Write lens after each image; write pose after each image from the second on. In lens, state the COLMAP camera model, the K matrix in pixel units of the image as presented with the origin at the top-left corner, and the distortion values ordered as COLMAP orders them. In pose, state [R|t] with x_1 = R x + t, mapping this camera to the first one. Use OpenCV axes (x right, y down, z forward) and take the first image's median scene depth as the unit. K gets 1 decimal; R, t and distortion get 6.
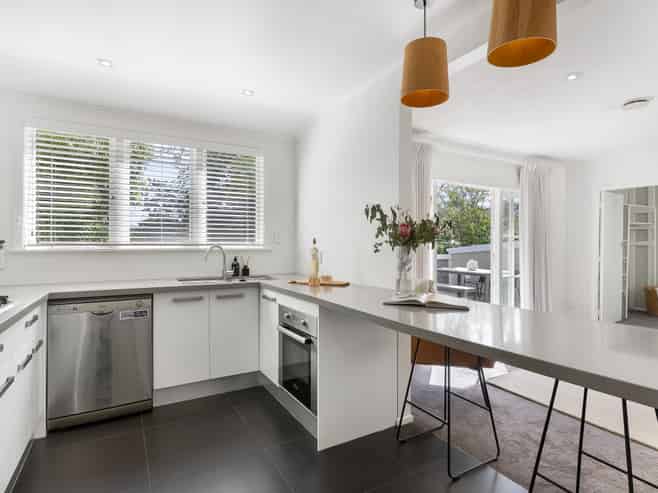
lens RADIAL K [[366.2, 0, 329.0], [0, 366.2, 246.5], [0, 0, 1]] dist [0.000222, -0.000071]
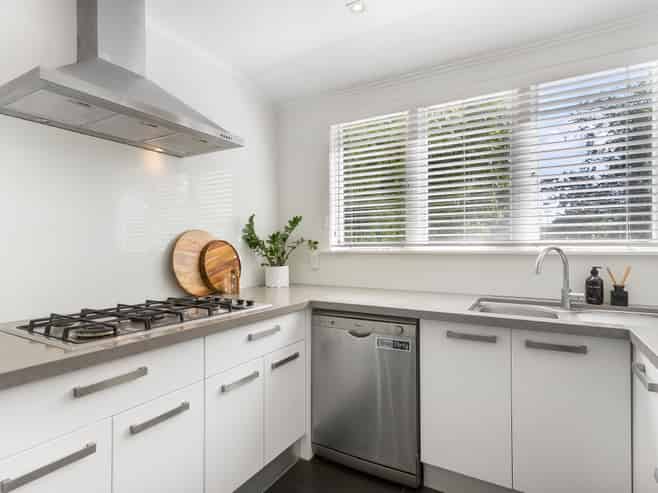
lens RADIAL K [[366.2, 0, 329.0], [0, 366.2, 246.5], [0, 0, 1]] dist [0.000222, -0.000071]
pose [[0.501710, 0.000644, -0.865036, 0.013308], [-0.000070, 1.000000, 0.000704, -0.002758], [0.865036, -0.000292, 0.501710, 0.482781]]
